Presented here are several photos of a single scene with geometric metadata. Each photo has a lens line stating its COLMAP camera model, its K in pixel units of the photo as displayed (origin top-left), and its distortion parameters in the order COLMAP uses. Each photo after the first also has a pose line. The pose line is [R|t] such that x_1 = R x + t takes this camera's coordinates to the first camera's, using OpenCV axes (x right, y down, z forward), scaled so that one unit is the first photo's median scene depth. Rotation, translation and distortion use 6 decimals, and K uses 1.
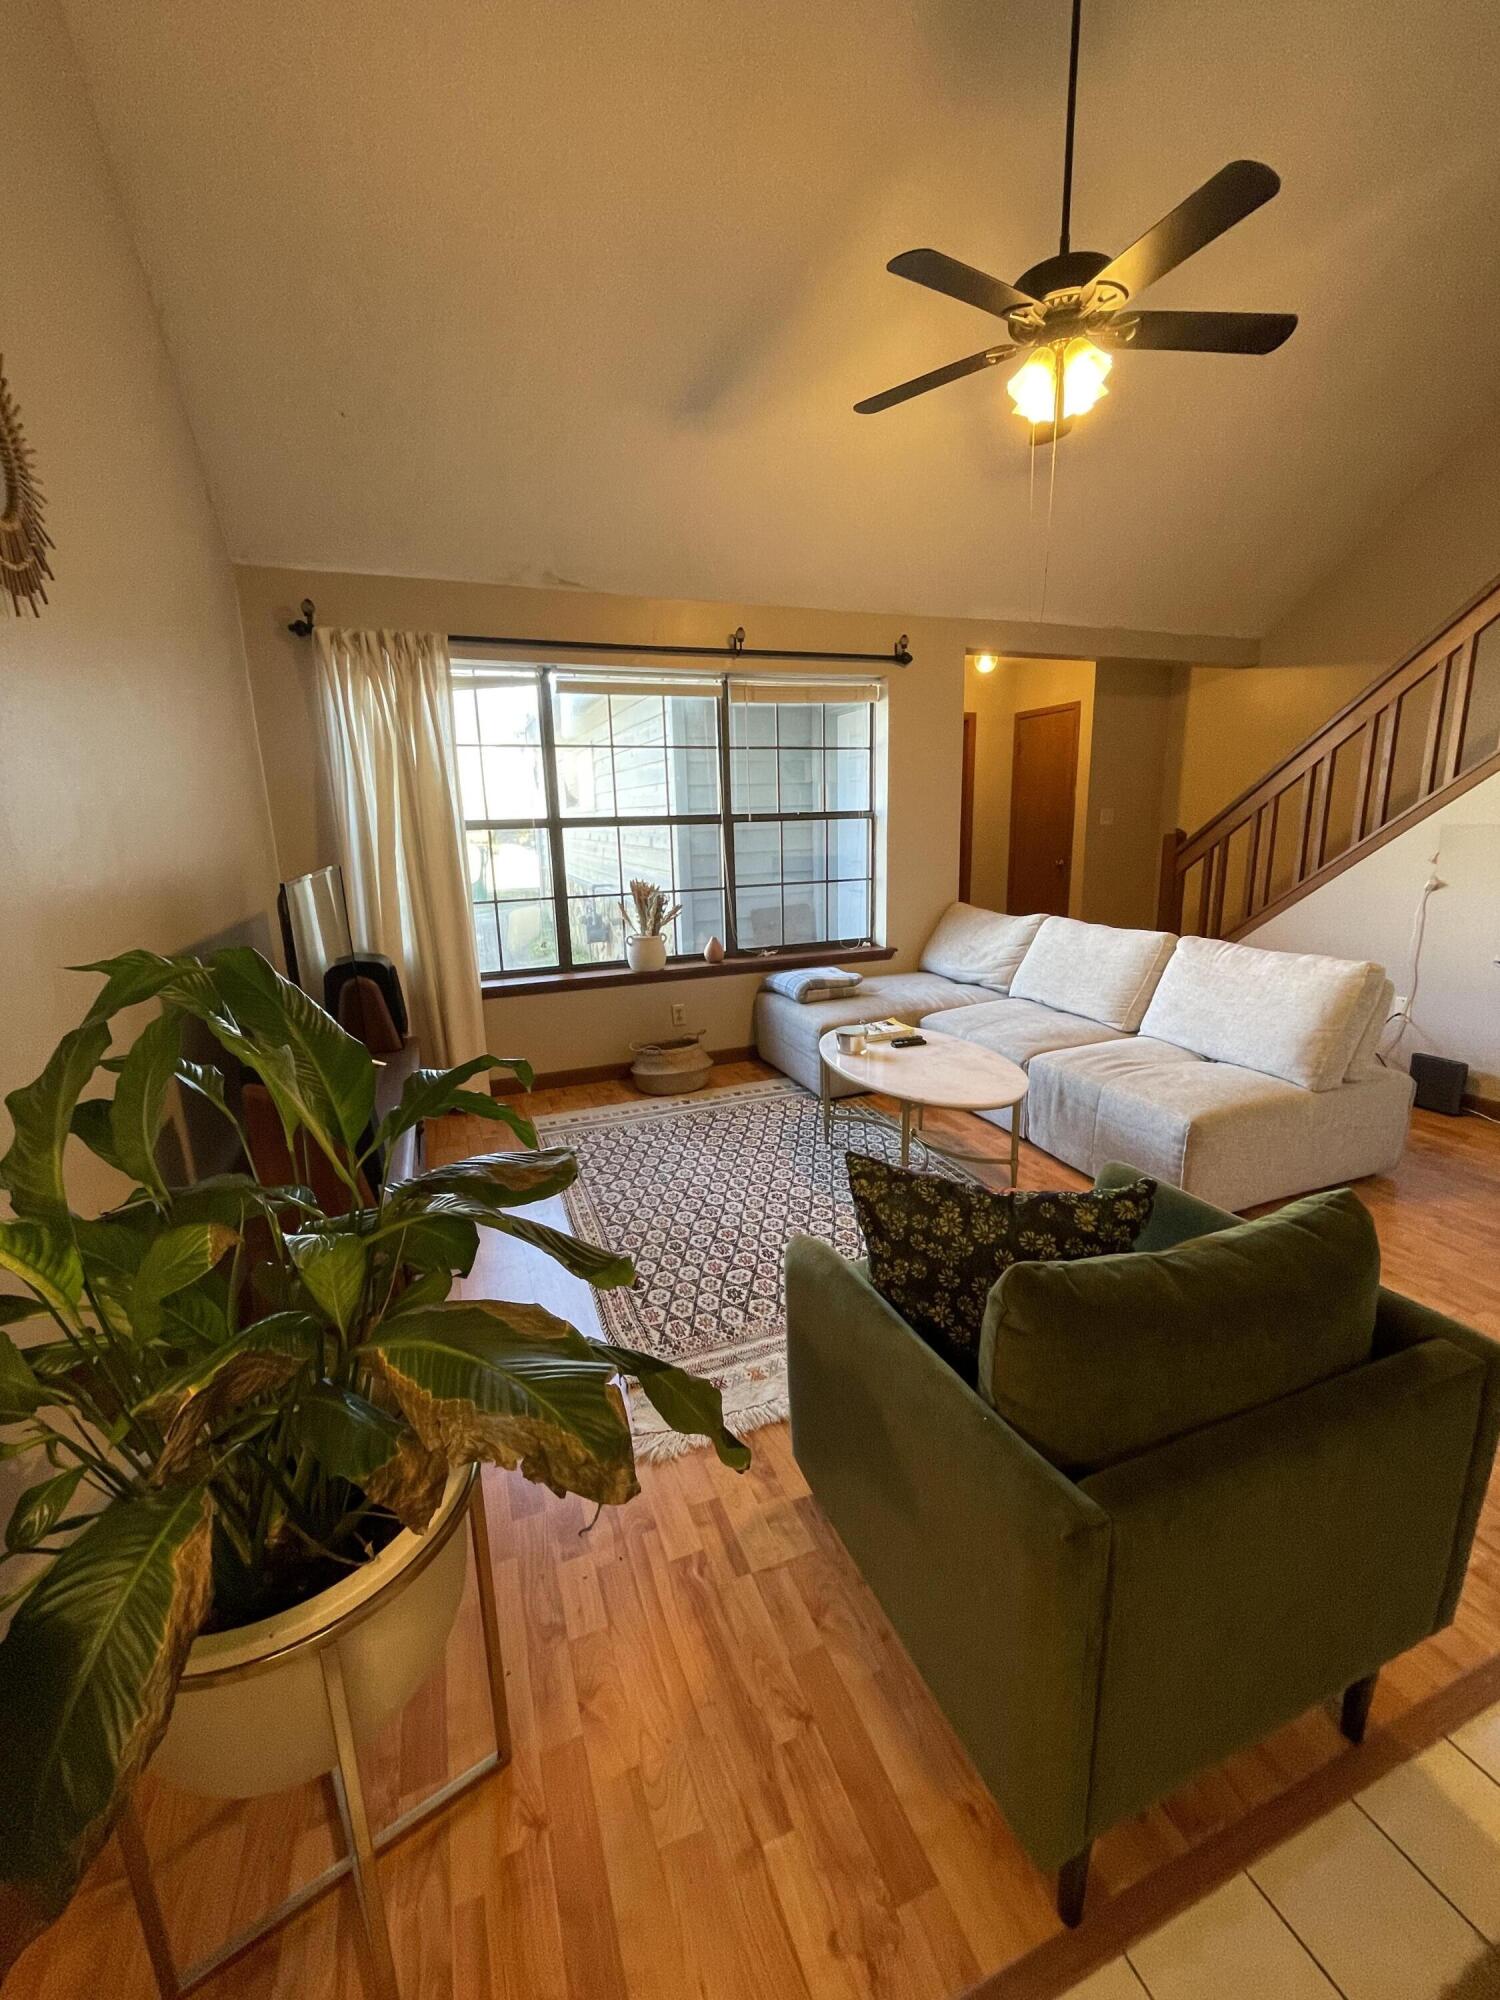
lens RADIAL K [[807.7, 0, 759.5], [0, 807.7, 998.7], [0, 0, 1]] dist [-0.001641, 0.000038]
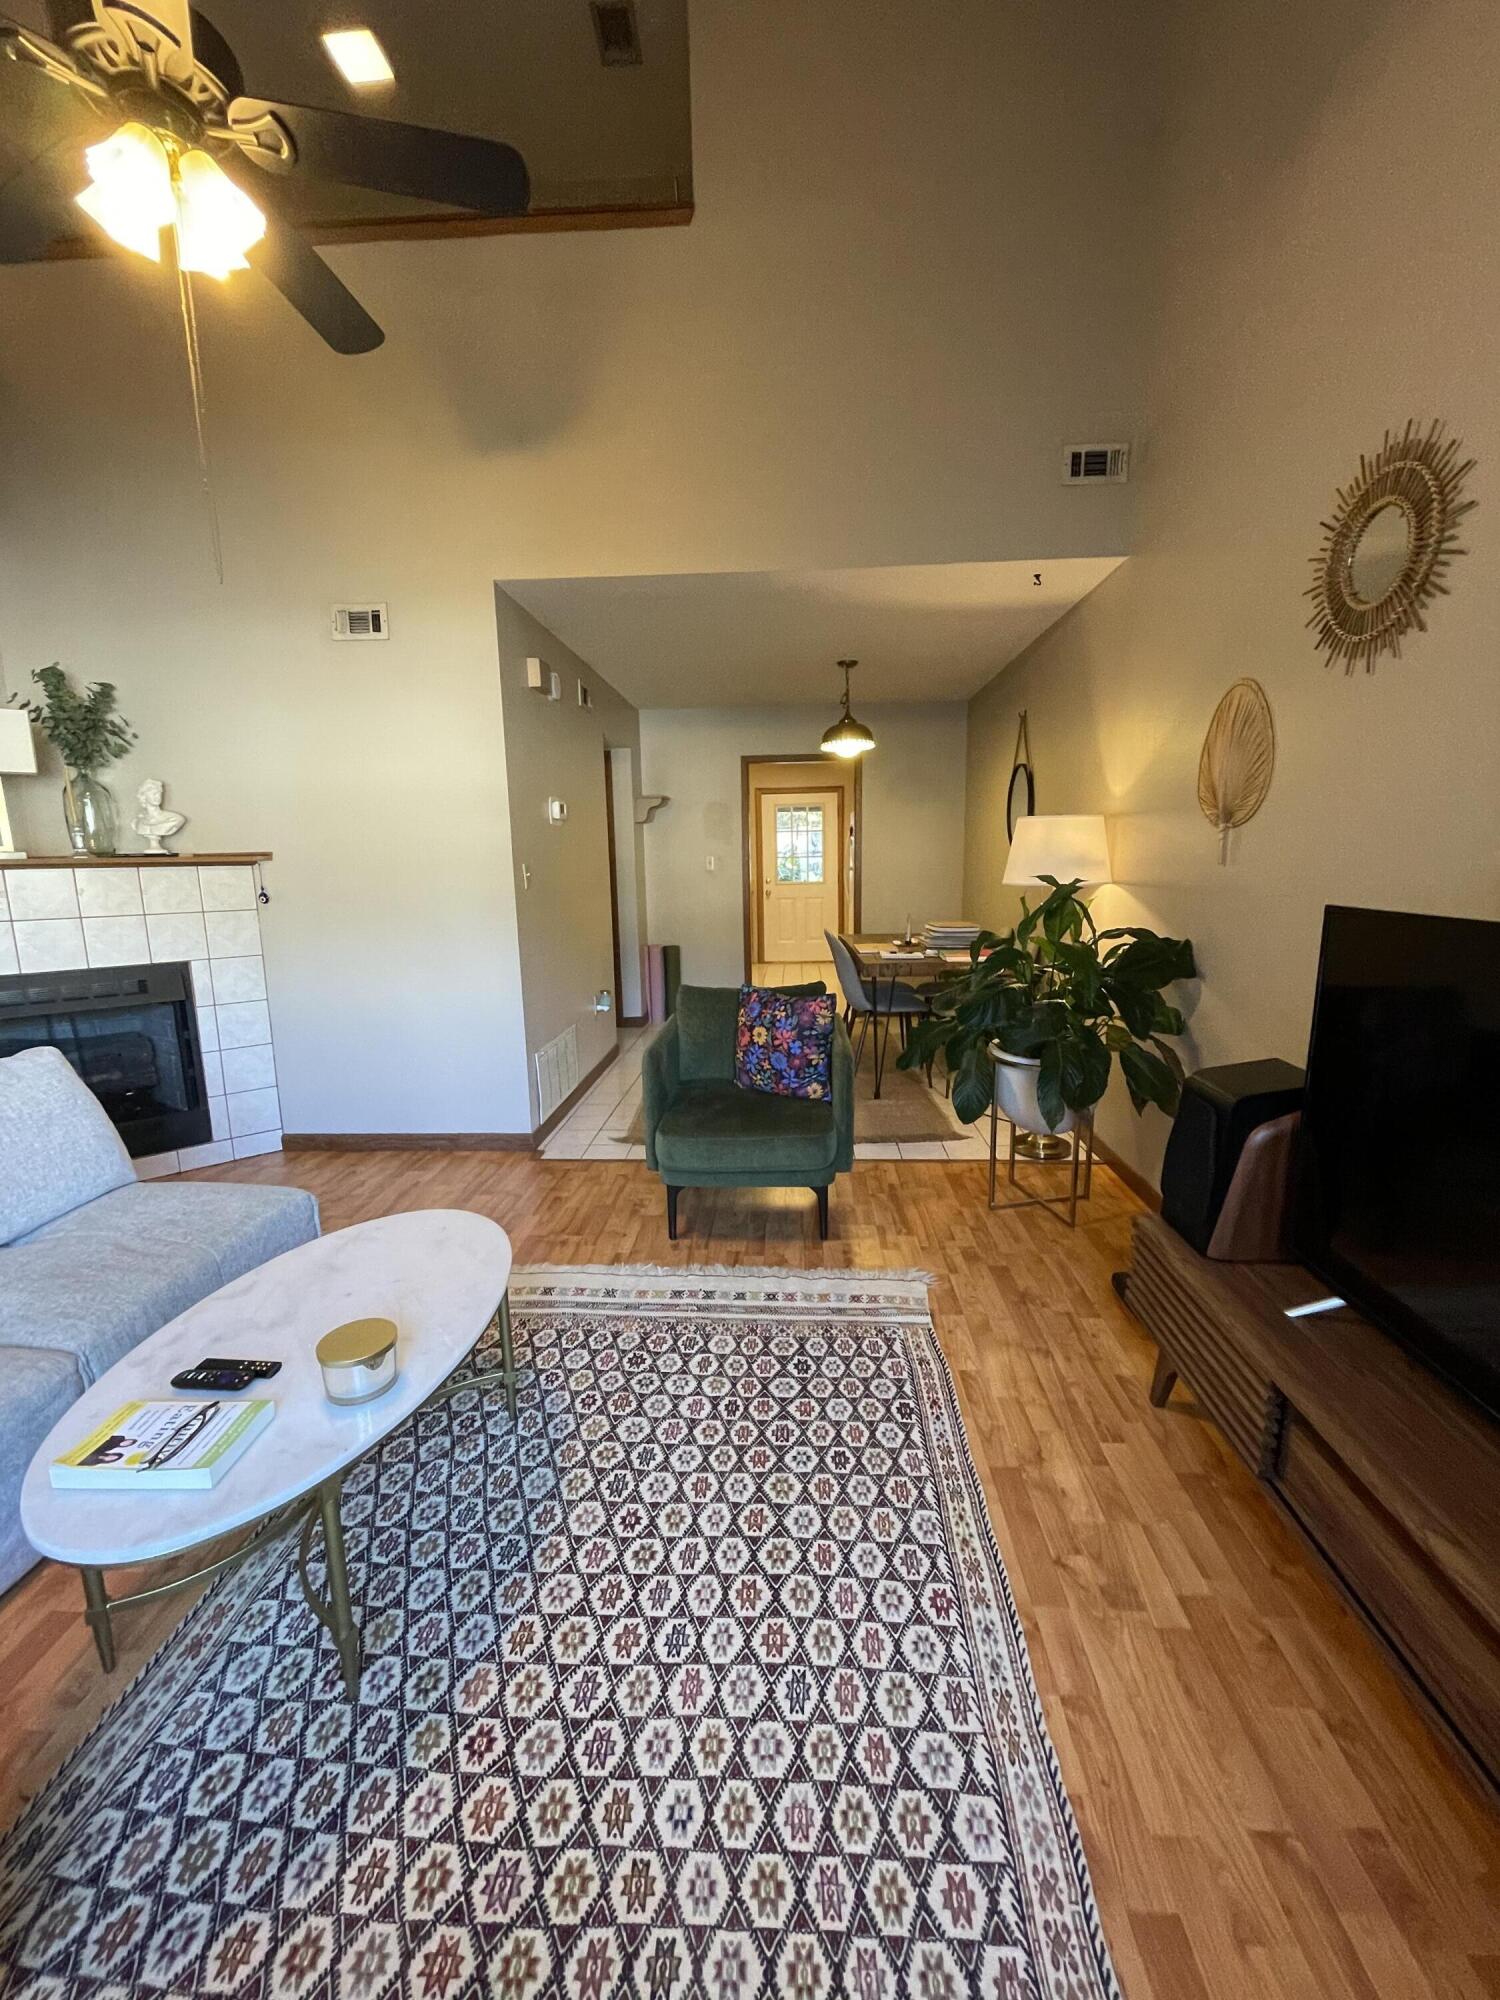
lens RADIAL K [[807.7, 0, 756.6], [0, 807.7, 990.7], [0, 0, 1]] dist [-0.001641, 0.000038]
pose [[-0.907868, -0.026019, 0.418447, -0.229847], [0.135162, 0.926619, 0.350867, -0.228874], [-0.396870, 0.375100, -0.837732, 1.055306]]
